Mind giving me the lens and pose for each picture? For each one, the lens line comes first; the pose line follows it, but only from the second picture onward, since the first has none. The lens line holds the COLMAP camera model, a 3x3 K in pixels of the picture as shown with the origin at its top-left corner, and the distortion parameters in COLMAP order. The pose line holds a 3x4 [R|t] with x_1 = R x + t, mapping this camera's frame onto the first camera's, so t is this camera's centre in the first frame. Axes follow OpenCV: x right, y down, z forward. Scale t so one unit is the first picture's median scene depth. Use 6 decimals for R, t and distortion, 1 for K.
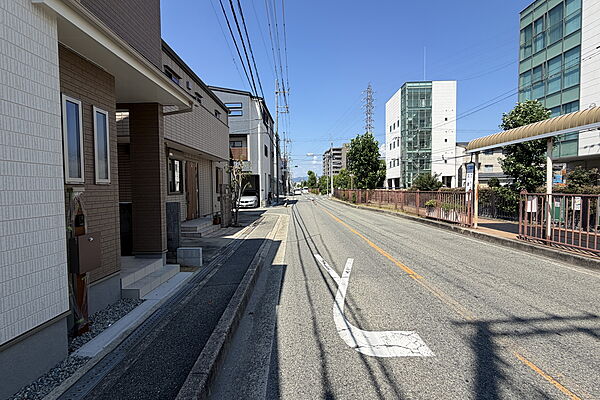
lens RADIAL K [[242.8, 0, 301.5], [0, 242.8, 211.5], [0, 0, 1]] dist [-0.000302, 0.000309]
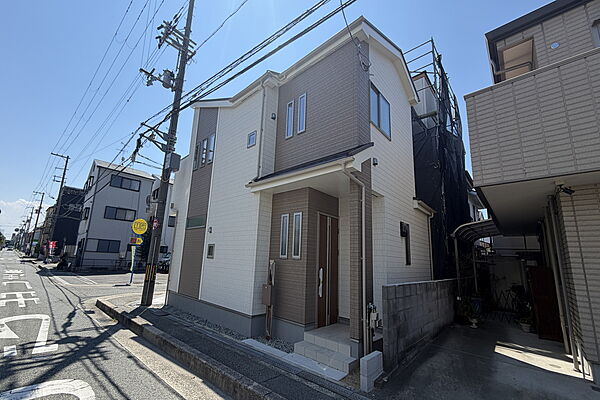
lens RADIAL K [[242.8, 0, 301.5], [0, 242.8, 211.5], [0, 0, 1]] dist [-0.000302, 0.000309]
pose [[-0.667632, -0.161083, -0.726856, 0.355012], [-0.106299, 0.986934, -0.121082, -0.218796], [0.736864, -0.003574, -0.676032, 2.022254]]
